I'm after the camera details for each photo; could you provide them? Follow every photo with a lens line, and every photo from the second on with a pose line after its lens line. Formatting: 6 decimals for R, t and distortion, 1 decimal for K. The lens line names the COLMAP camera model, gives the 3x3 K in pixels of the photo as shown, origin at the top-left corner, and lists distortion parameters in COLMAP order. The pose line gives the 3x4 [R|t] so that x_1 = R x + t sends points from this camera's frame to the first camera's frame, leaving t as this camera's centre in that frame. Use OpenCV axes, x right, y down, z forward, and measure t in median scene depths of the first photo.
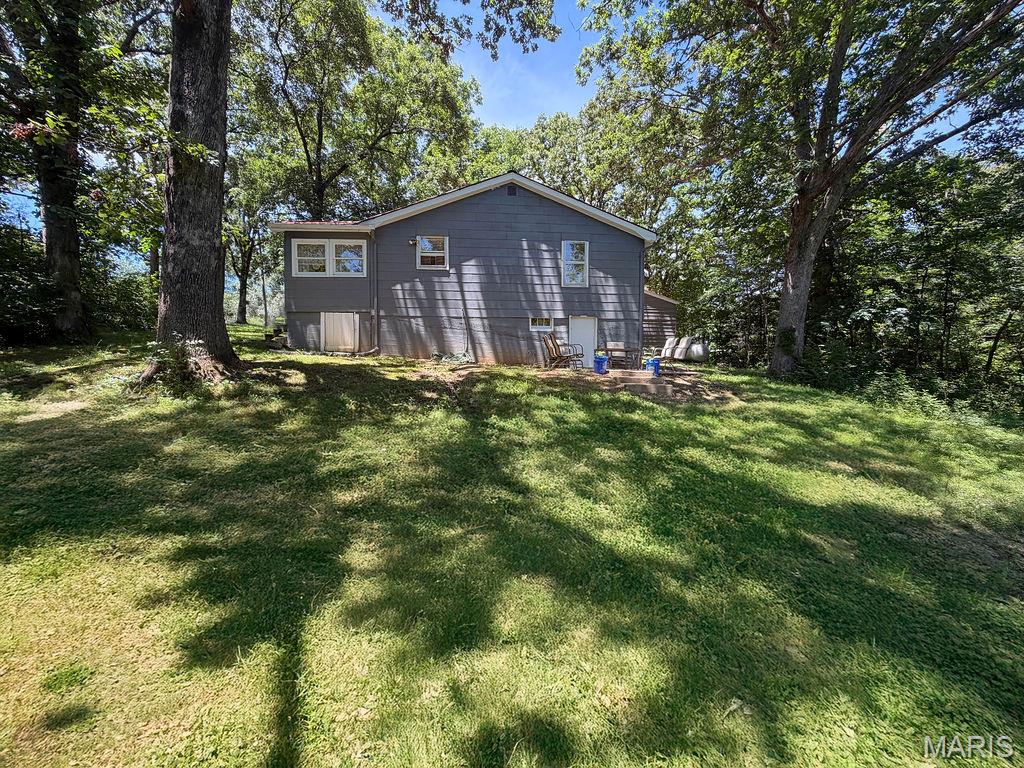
lens RADIAL K [[409.7, 0, 513.7], [0, 409.7, 380.6], [0, 0, 1]] dist [-0.000223, 0.000508]
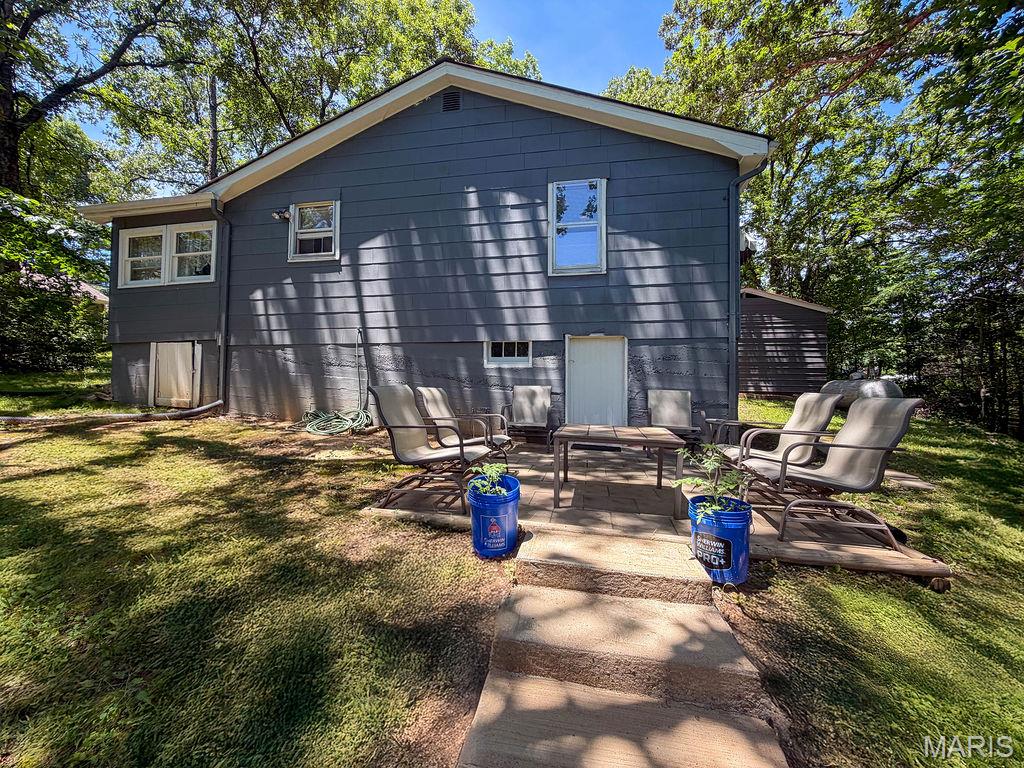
lens RADIAL K [[409.7, 0, 509.0], [0, 409.7, 384.5], [0, 0, 1]] dist [-0.000223, 0.000508]
pose [[0.960070, 0.000677, -0.279759, 0.213935], [-0.015022, 0.998679, -0.049135, -0.078125], [0.279356, 0.051375, 0.958812, 0.539411]]
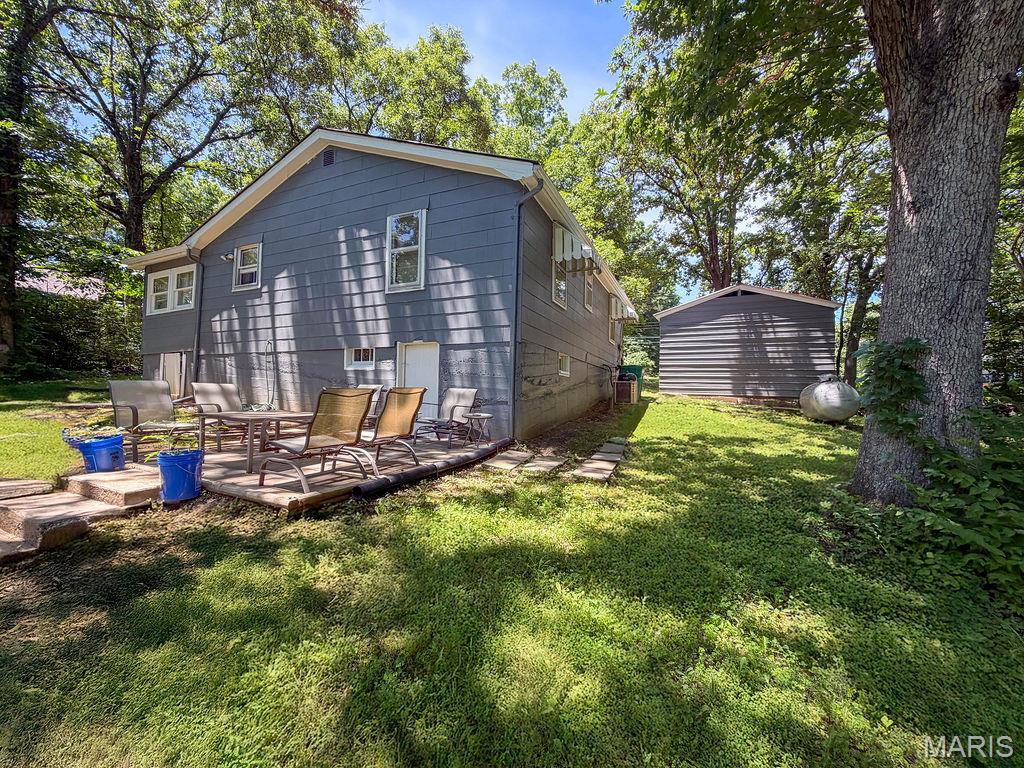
lens RADIAL K [[409.7, 0, 508.7], [0, 409.7, 385.0], [0, 0, 1]] dist [-0.000223, 0.000508]
pose [[0.865151, -0.000599, -0.501511, 0.568715], [-0.031419, 0.997970, -0.055393, -0.074186], [0.500526, 0.063680, 0.863376, 0.603040]]
